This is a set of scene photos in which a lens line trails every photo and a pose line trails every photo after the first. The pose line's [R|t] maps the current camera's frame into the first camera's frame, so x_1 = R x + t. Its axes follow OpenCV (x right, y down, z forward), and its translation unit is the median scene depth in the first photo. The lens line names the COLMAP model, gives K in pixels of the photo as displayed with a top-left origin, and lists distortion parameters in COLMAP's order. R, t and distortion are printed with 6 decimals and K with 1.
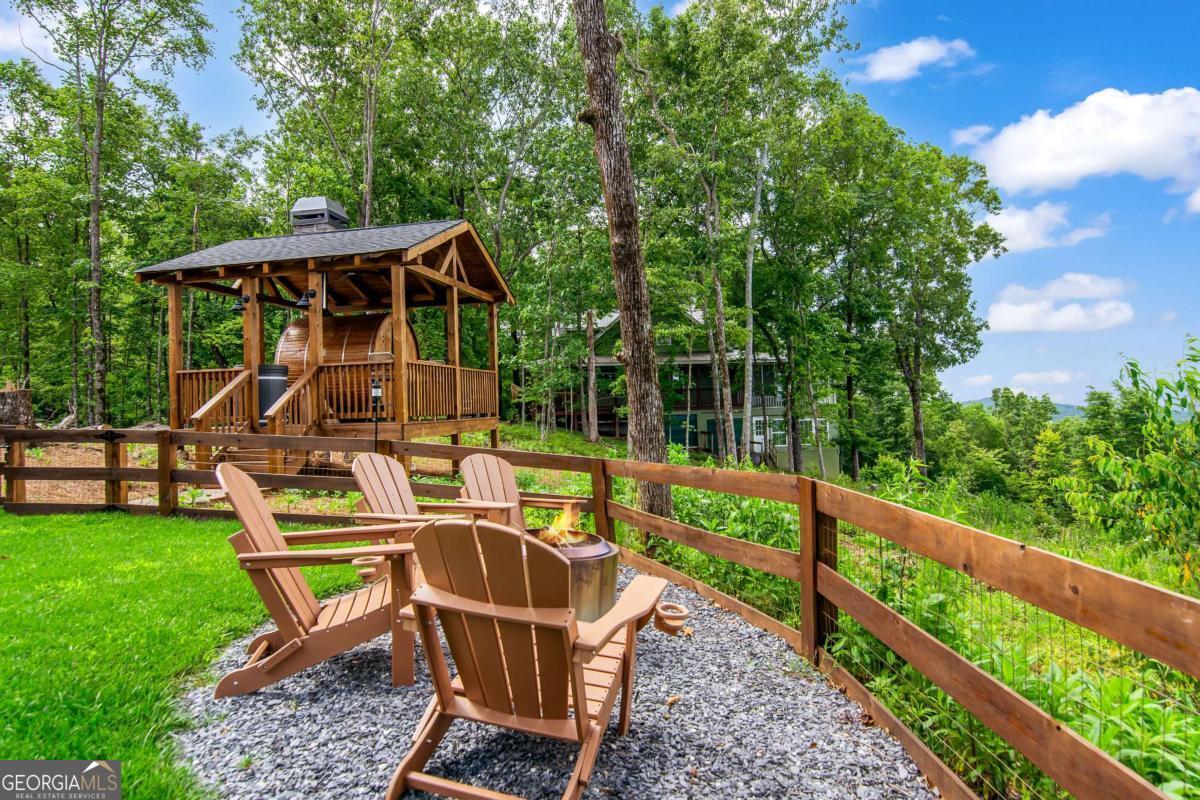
lens RADIAL K [[648.8, 0, 600.0], [0, 648.8, 400.0], [0, 0, 1]] dist [0.000913, -0.000245]
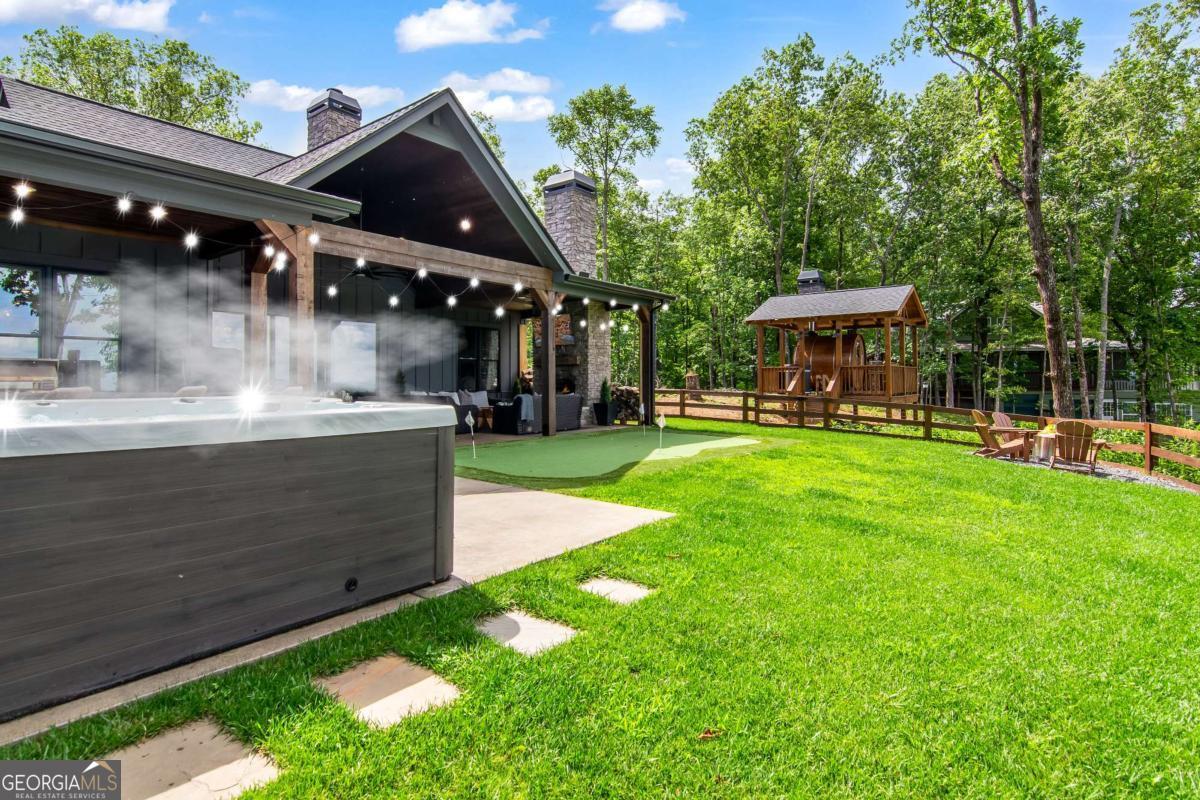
lens RADIAL K [[596.4, 0, 599.6], [0, 596.4, 372.9], [0, 0, 1]] dist [-0.000663, -0.000423]
pose [[0.897122, 0.022950, -0.441186, -0.104147], [-0.020513, 0.999737, 0.010293, -0.013663], [0.441306, -0.000184, 0.897357, -0.360137]]
